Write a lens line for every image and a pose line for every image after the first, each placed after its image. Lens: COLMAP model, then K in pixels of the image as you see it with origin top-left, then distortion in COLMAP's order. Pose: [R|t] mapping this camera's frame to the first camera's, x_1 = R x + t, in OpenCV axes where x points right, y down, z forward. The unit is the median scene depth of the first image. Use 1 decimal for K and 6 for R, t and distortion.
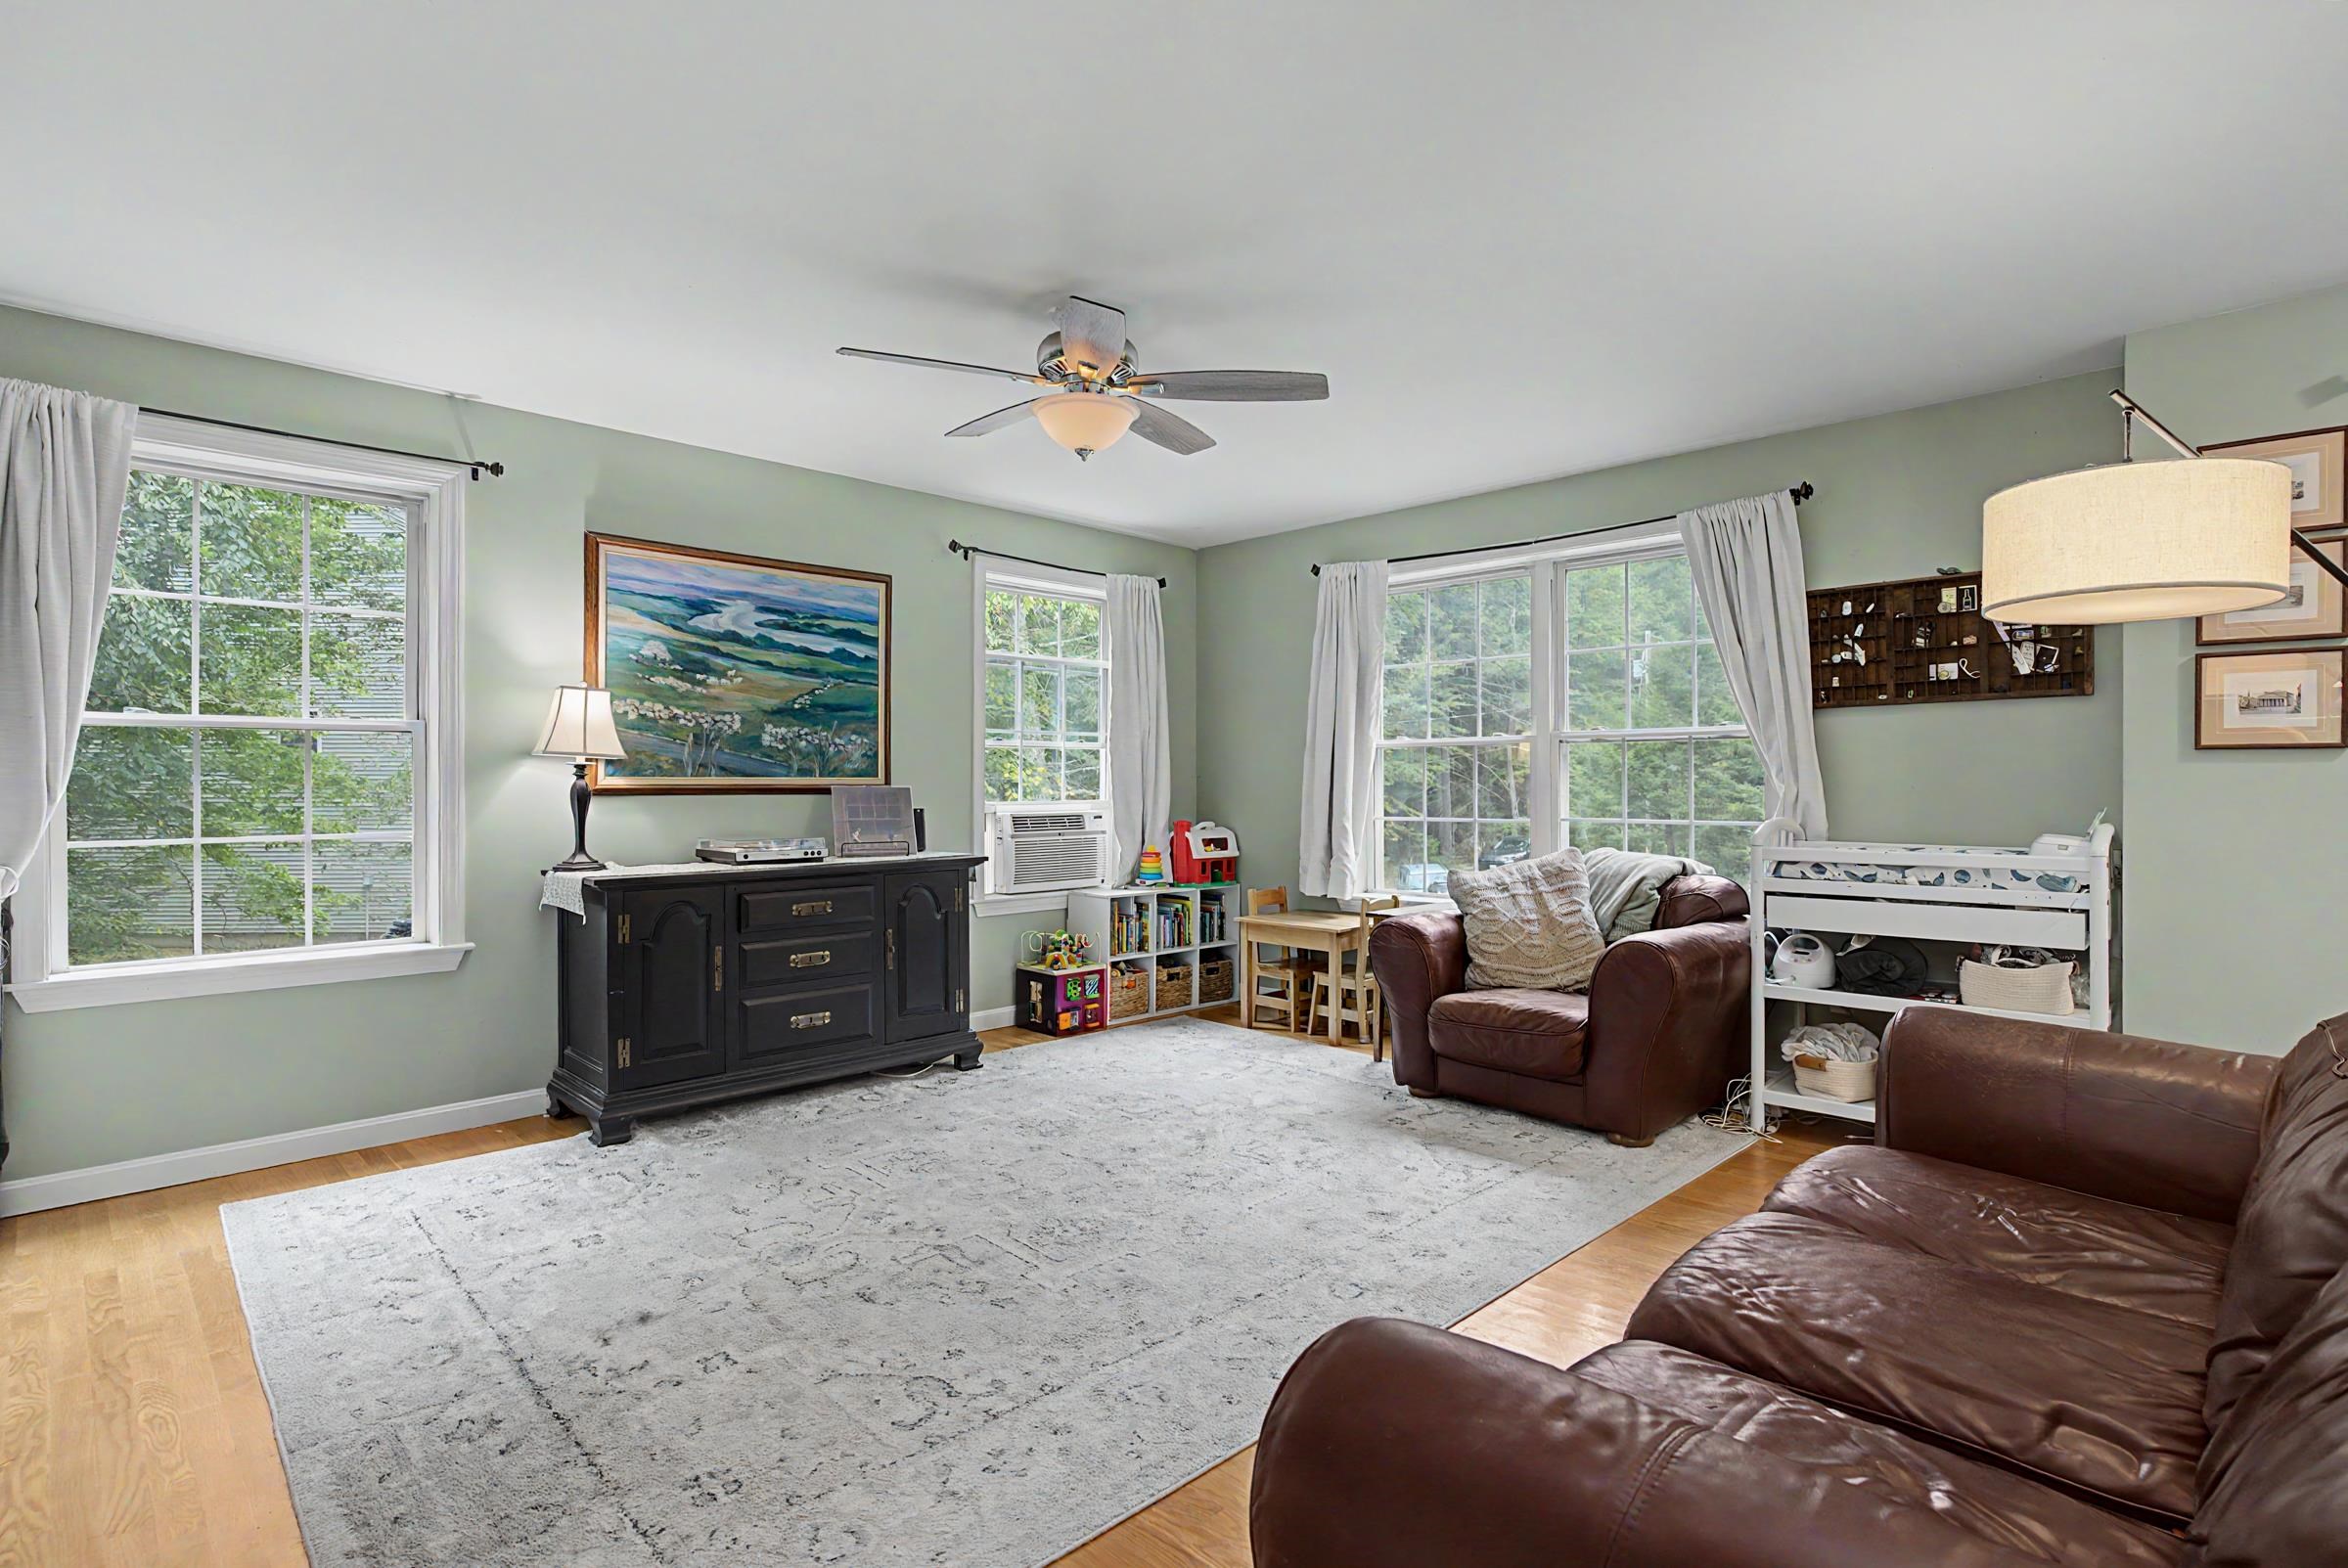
lens RADIAL K [[1141.7, 0, 1192.4], [0, 1141.7, 776.5], [0, 0, 1]] dist [-0.012823, 0.003529]
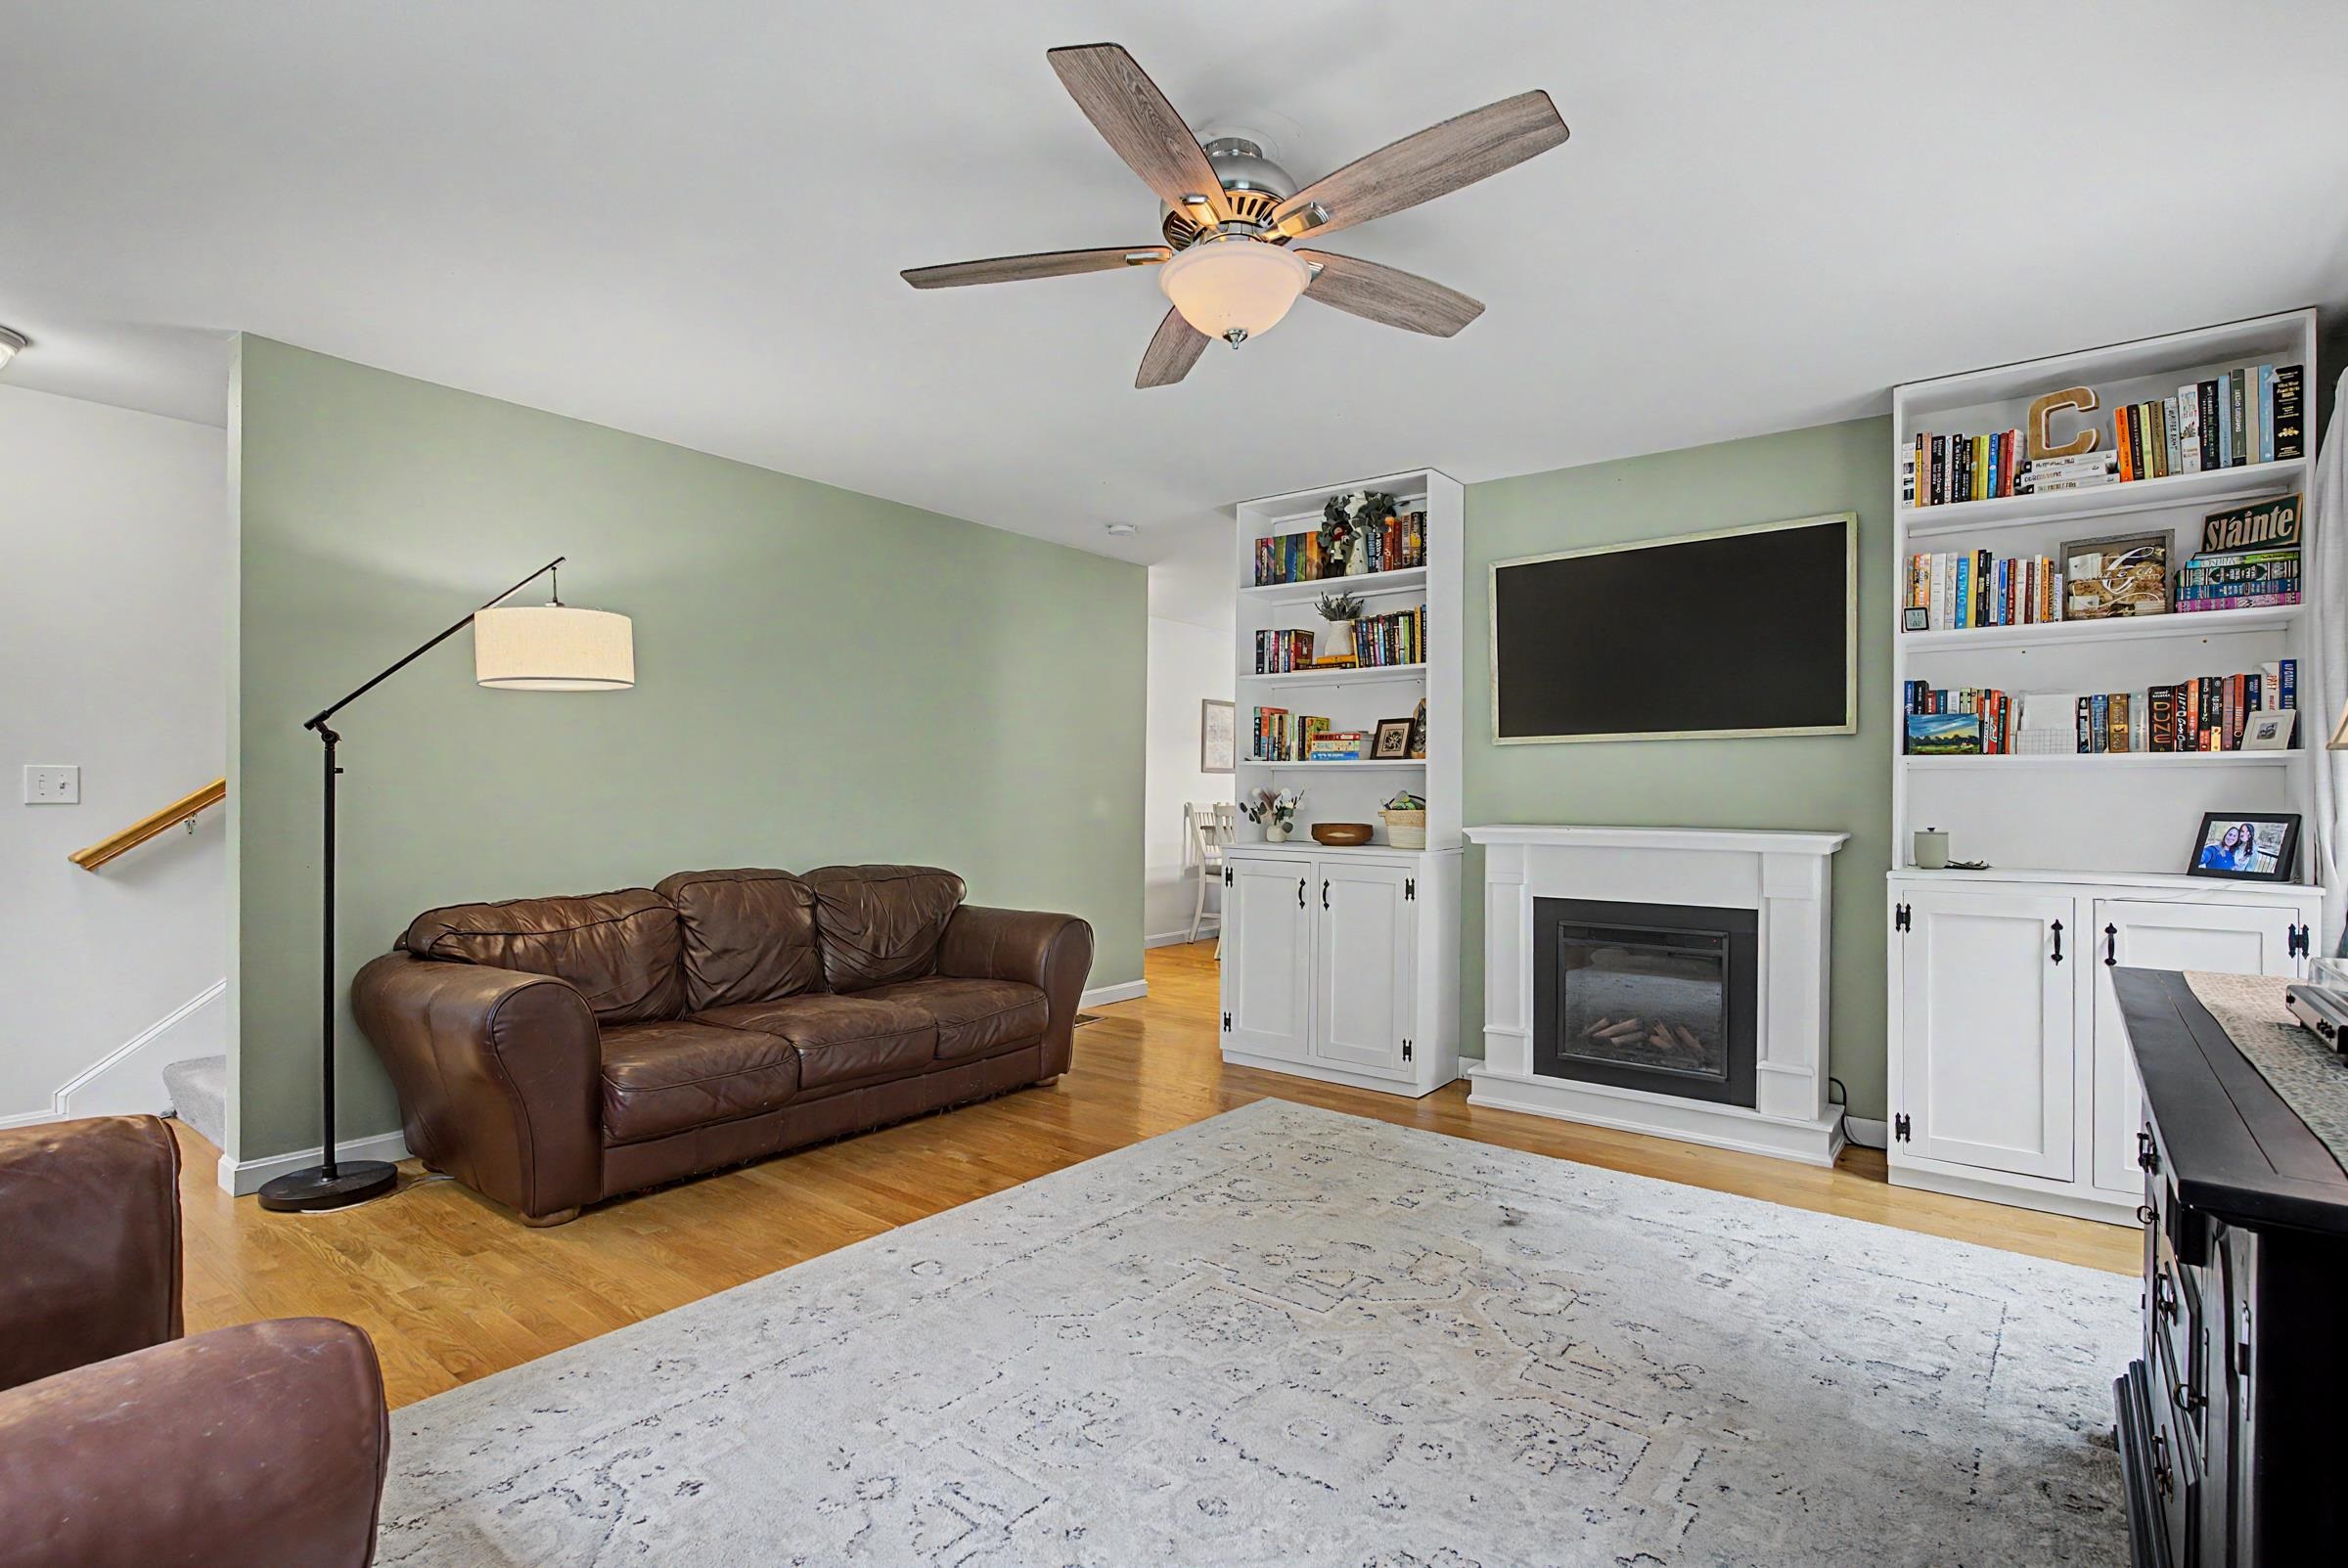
lens RADIAL K [[1141.7, 0, 1156.3], [0, 1141.7, 791.2], [0, 0, 1]] dist [-0.012823, 0.003529]
pose [[-0.995033, -0.006416, -0.099334, 0.019687], [-0.005956, 0.999970, -0.004931, 0.006025], [0.099363, -0.004315, -0.995042, 1.337675]]
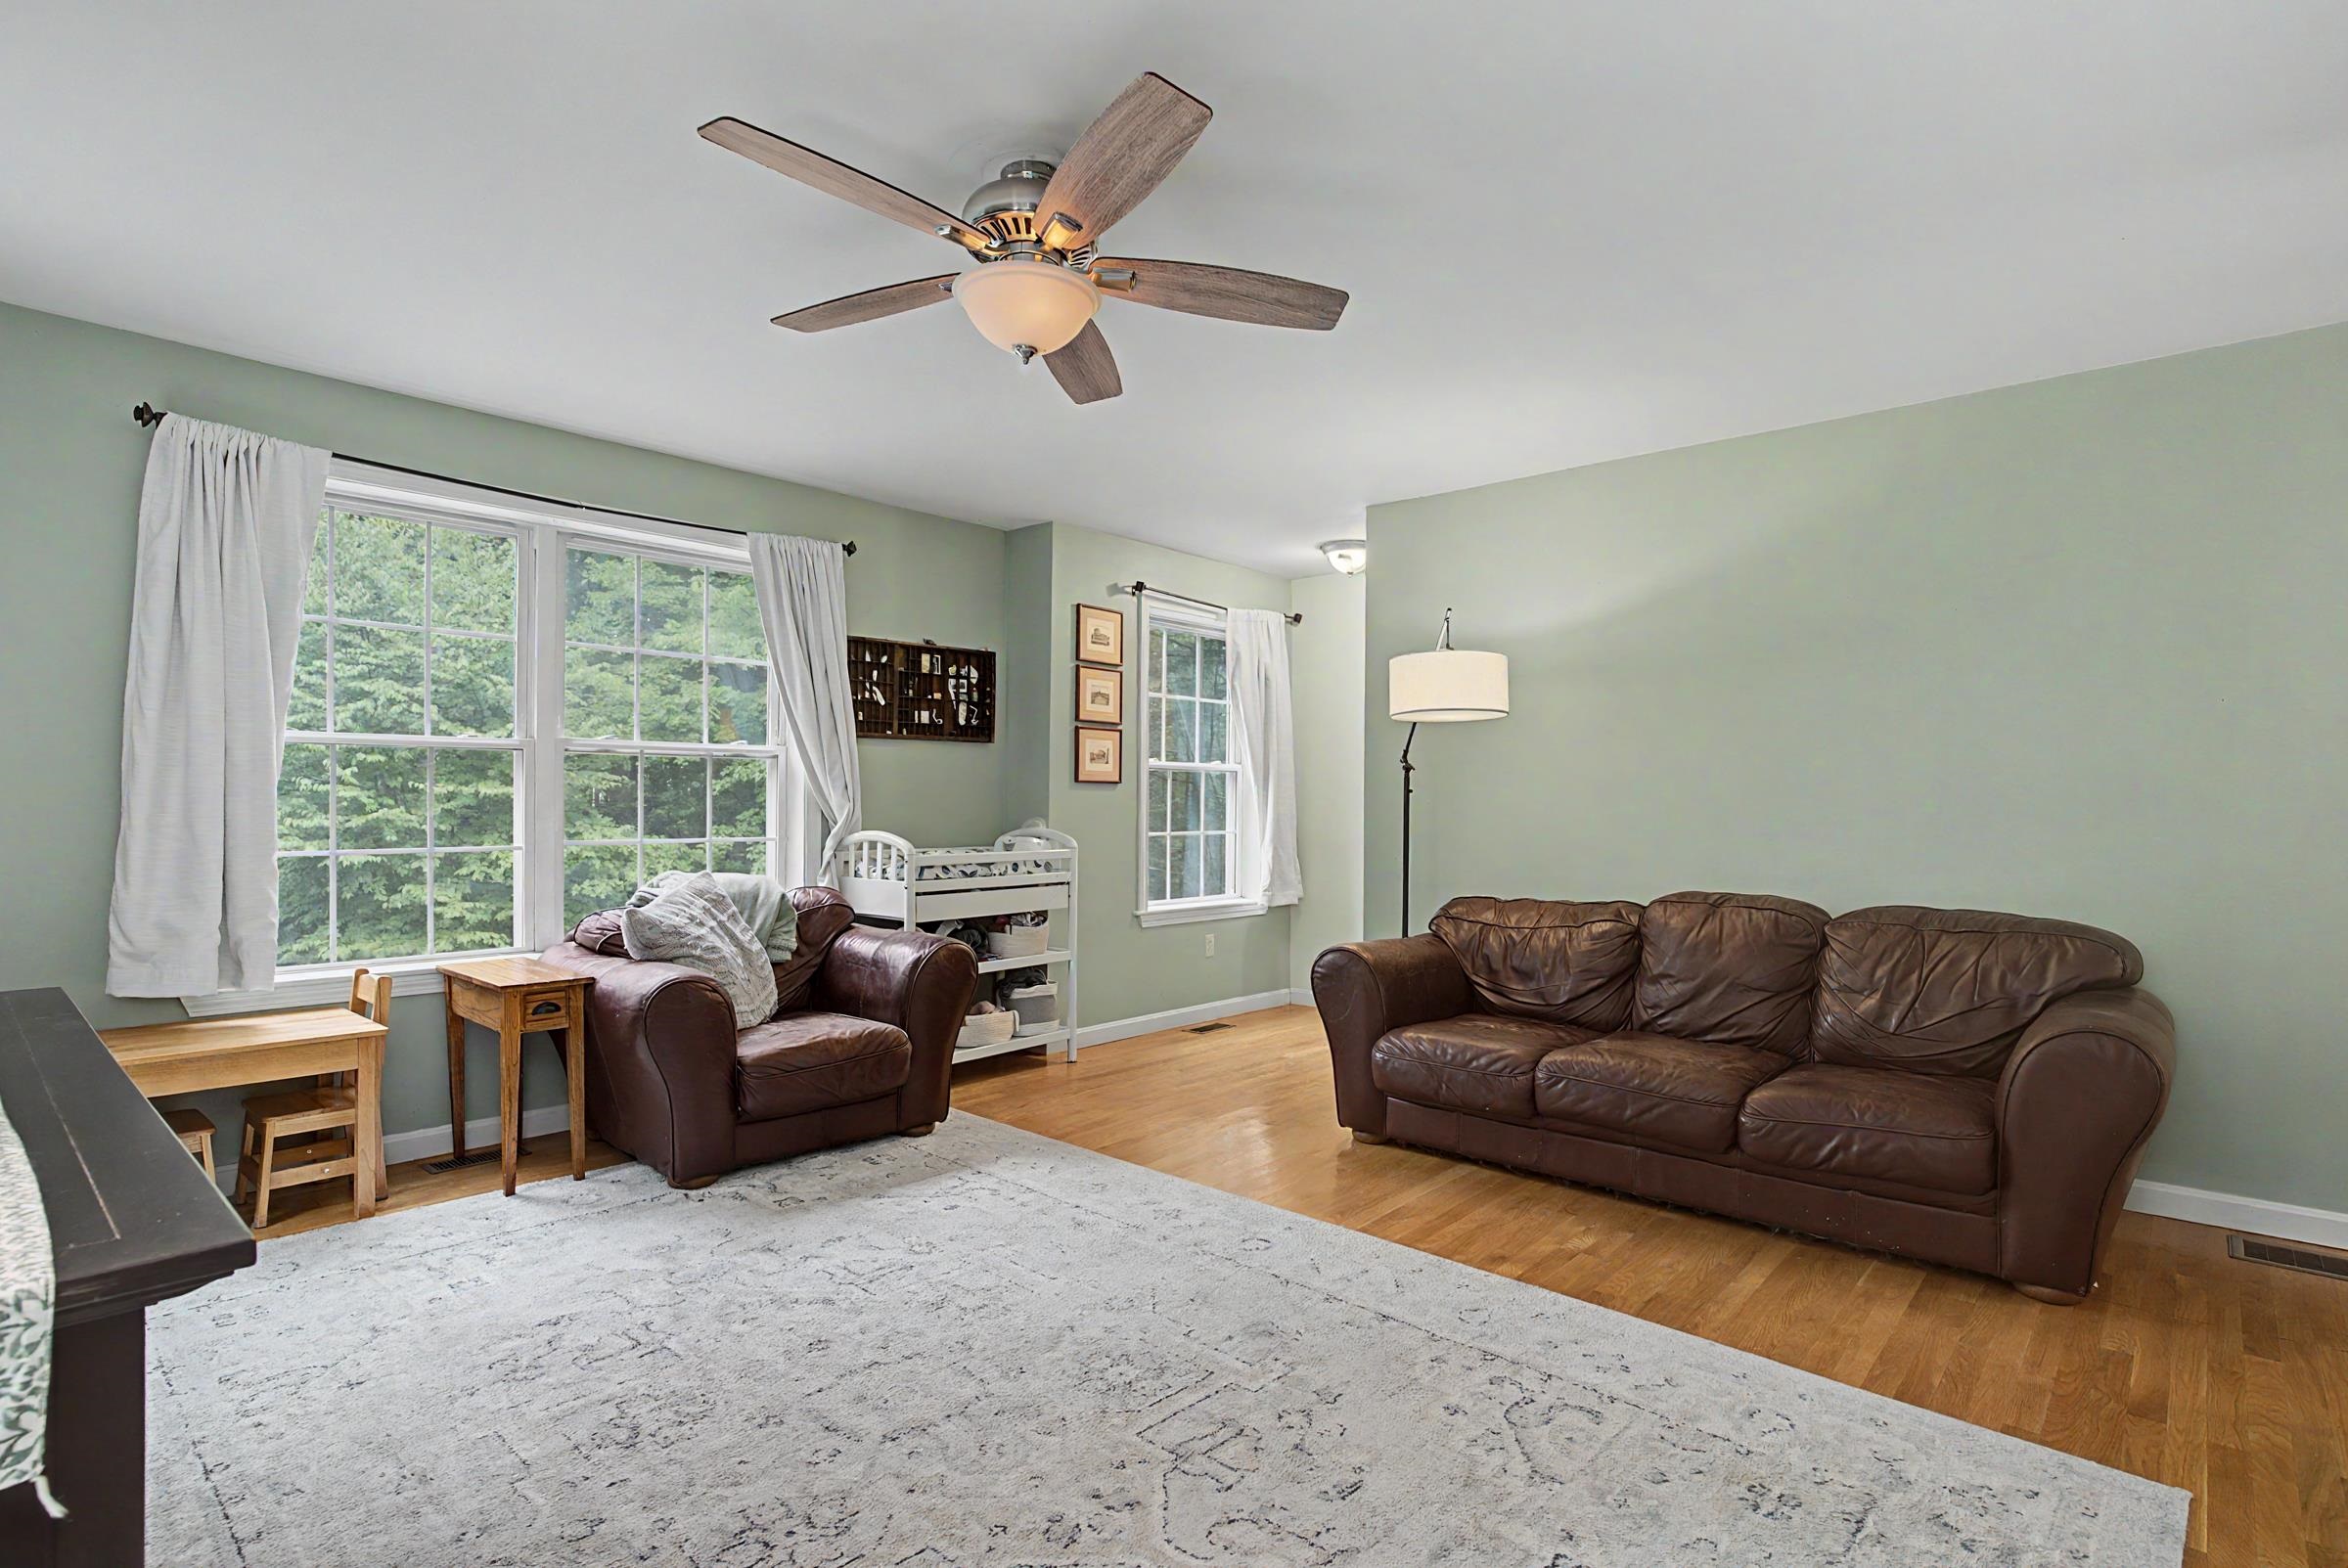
lens RADIAL K [[1141.7, 0, 1175.3], [0, 1141.7, 806.2], [0, 0, 1]] dist [-0.012823, 0.003529]
pose [[-0.035570, -0.003235, 0.999362, -0.649755], [-0.009978, 0.999946, 0.002882, 0.004305], [-0.999317, -0.009869, -0.035601, 0.723980]]
